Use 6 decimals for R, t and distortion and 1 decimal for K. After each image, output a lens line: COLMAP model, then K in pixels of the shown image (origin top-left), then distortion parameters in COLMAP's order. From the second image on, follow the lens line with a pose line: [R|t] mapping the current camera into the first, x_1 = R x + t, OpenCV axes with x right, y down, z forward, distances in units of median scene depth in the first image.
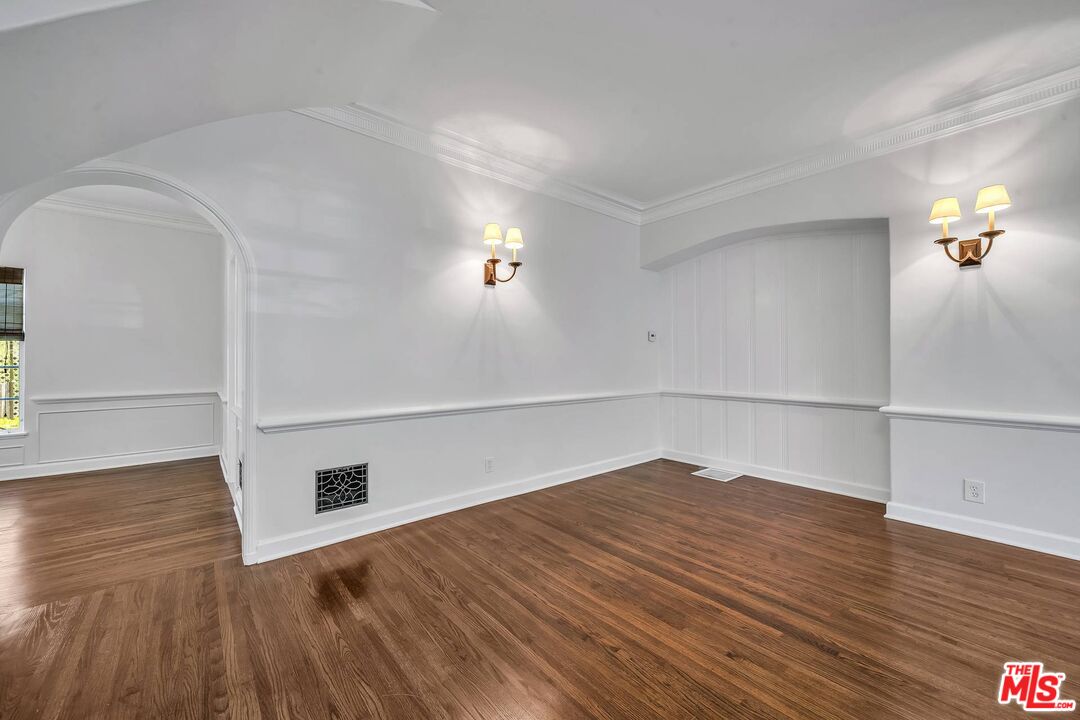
lens RADIAL K [[417.8, 0, 540.0], [0, 417.8, 360.0], [0, 0, 1]] dist [0.000571, 0.000095]
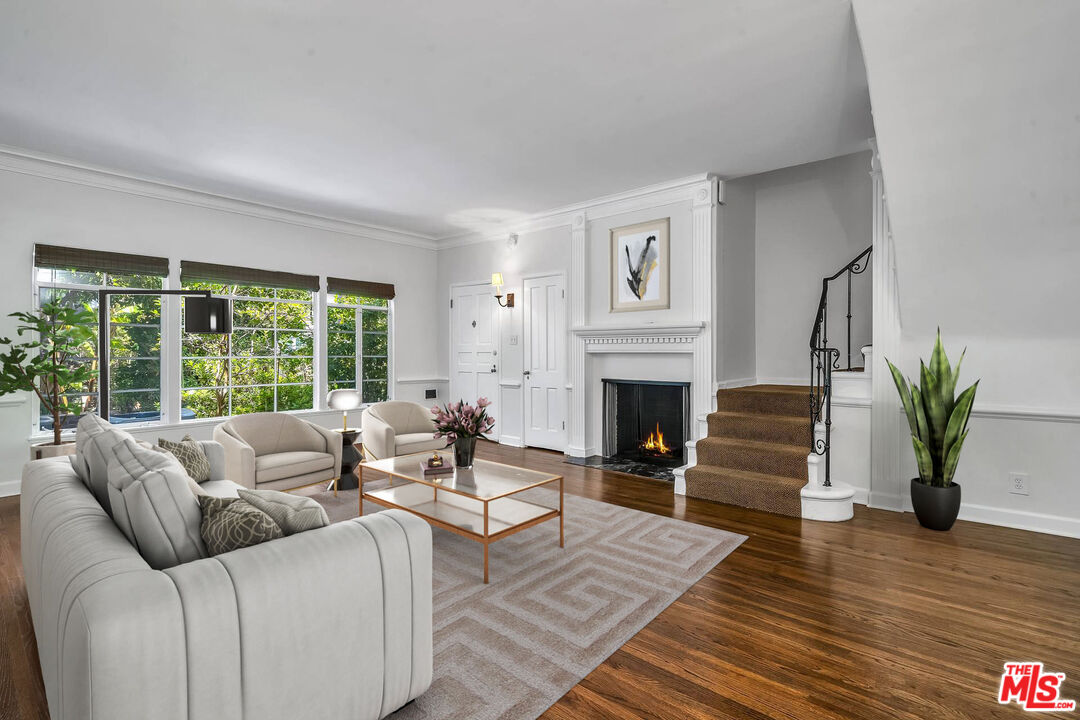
lens RADIAL K [[506.2, 0, 537.6], [0, 506.2, 353.9], [0, 0, 1]] dist [0.000226, 0.000073]
pose [[-0.985780, 0.003827, -0.167999, 0.498381], [0.003851, 0.999993, 0.000185, -0.004557], [0.167999, -0.000465, -0.985787, 1.488512]]
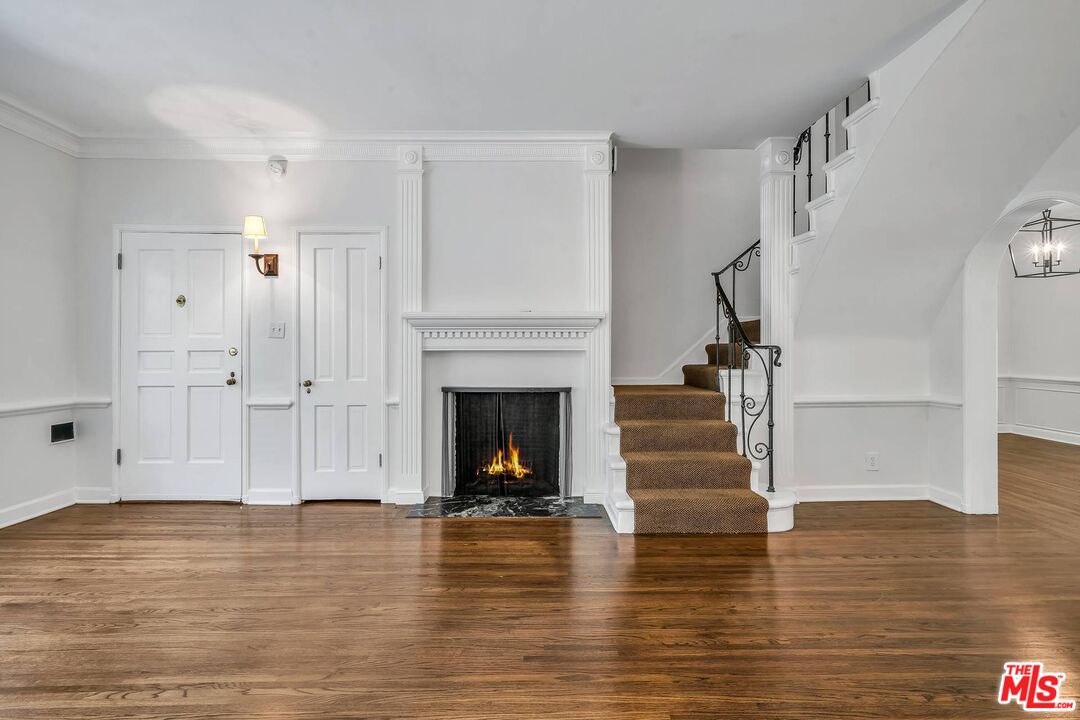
lens RADIAL K [[534.6, 0, 533.9], [0, 534.6, 347.5], [0, 0, 1]] dist [0.002018, 0.000505]
pose [[-0.631379, -0.001172, -0.775474, 0.935433], [0.006323, 0.999958, -0.006660, -0.005810], [0.775449, -0.009108, -0.631345, 0.661195]]
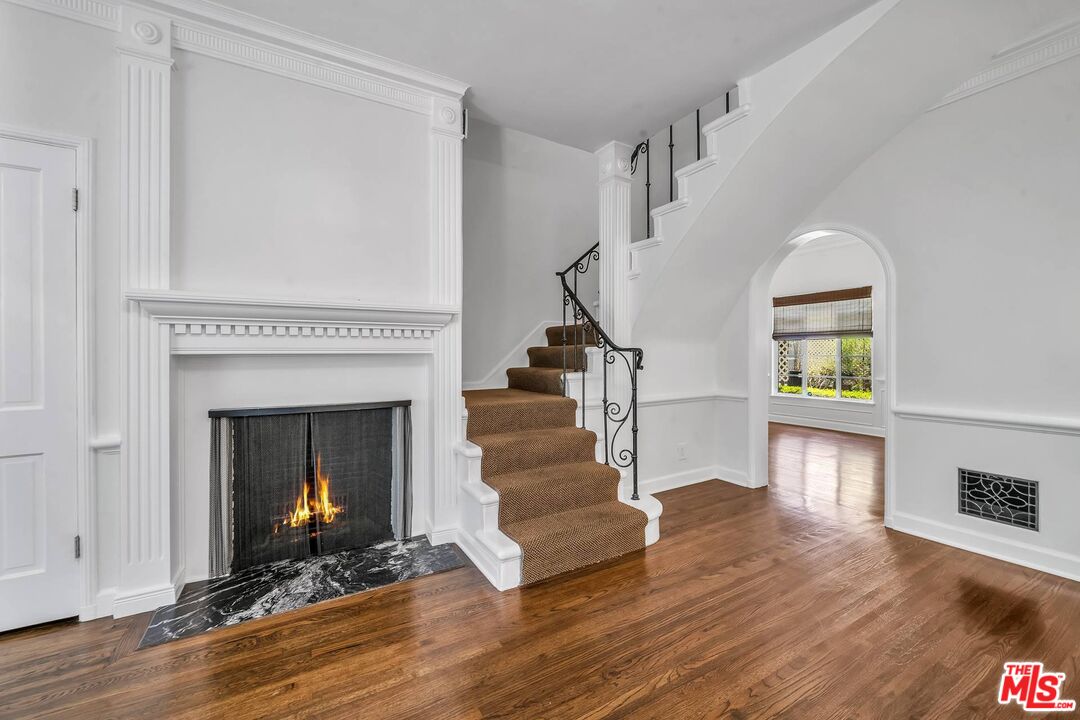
lens RADIAL K [[432.9, 0, 534.1], [0, 432.9, 352.7], [0, 0, 1]] dist [-0.000948, -0.000512]
pose [[-0.174657, 0.002274, -0.984627, 0.587183], [0.007930, 0.999968, 0.000903, -0.007484], [0.984597, -0.007650, -0.174669, 0.208192]]
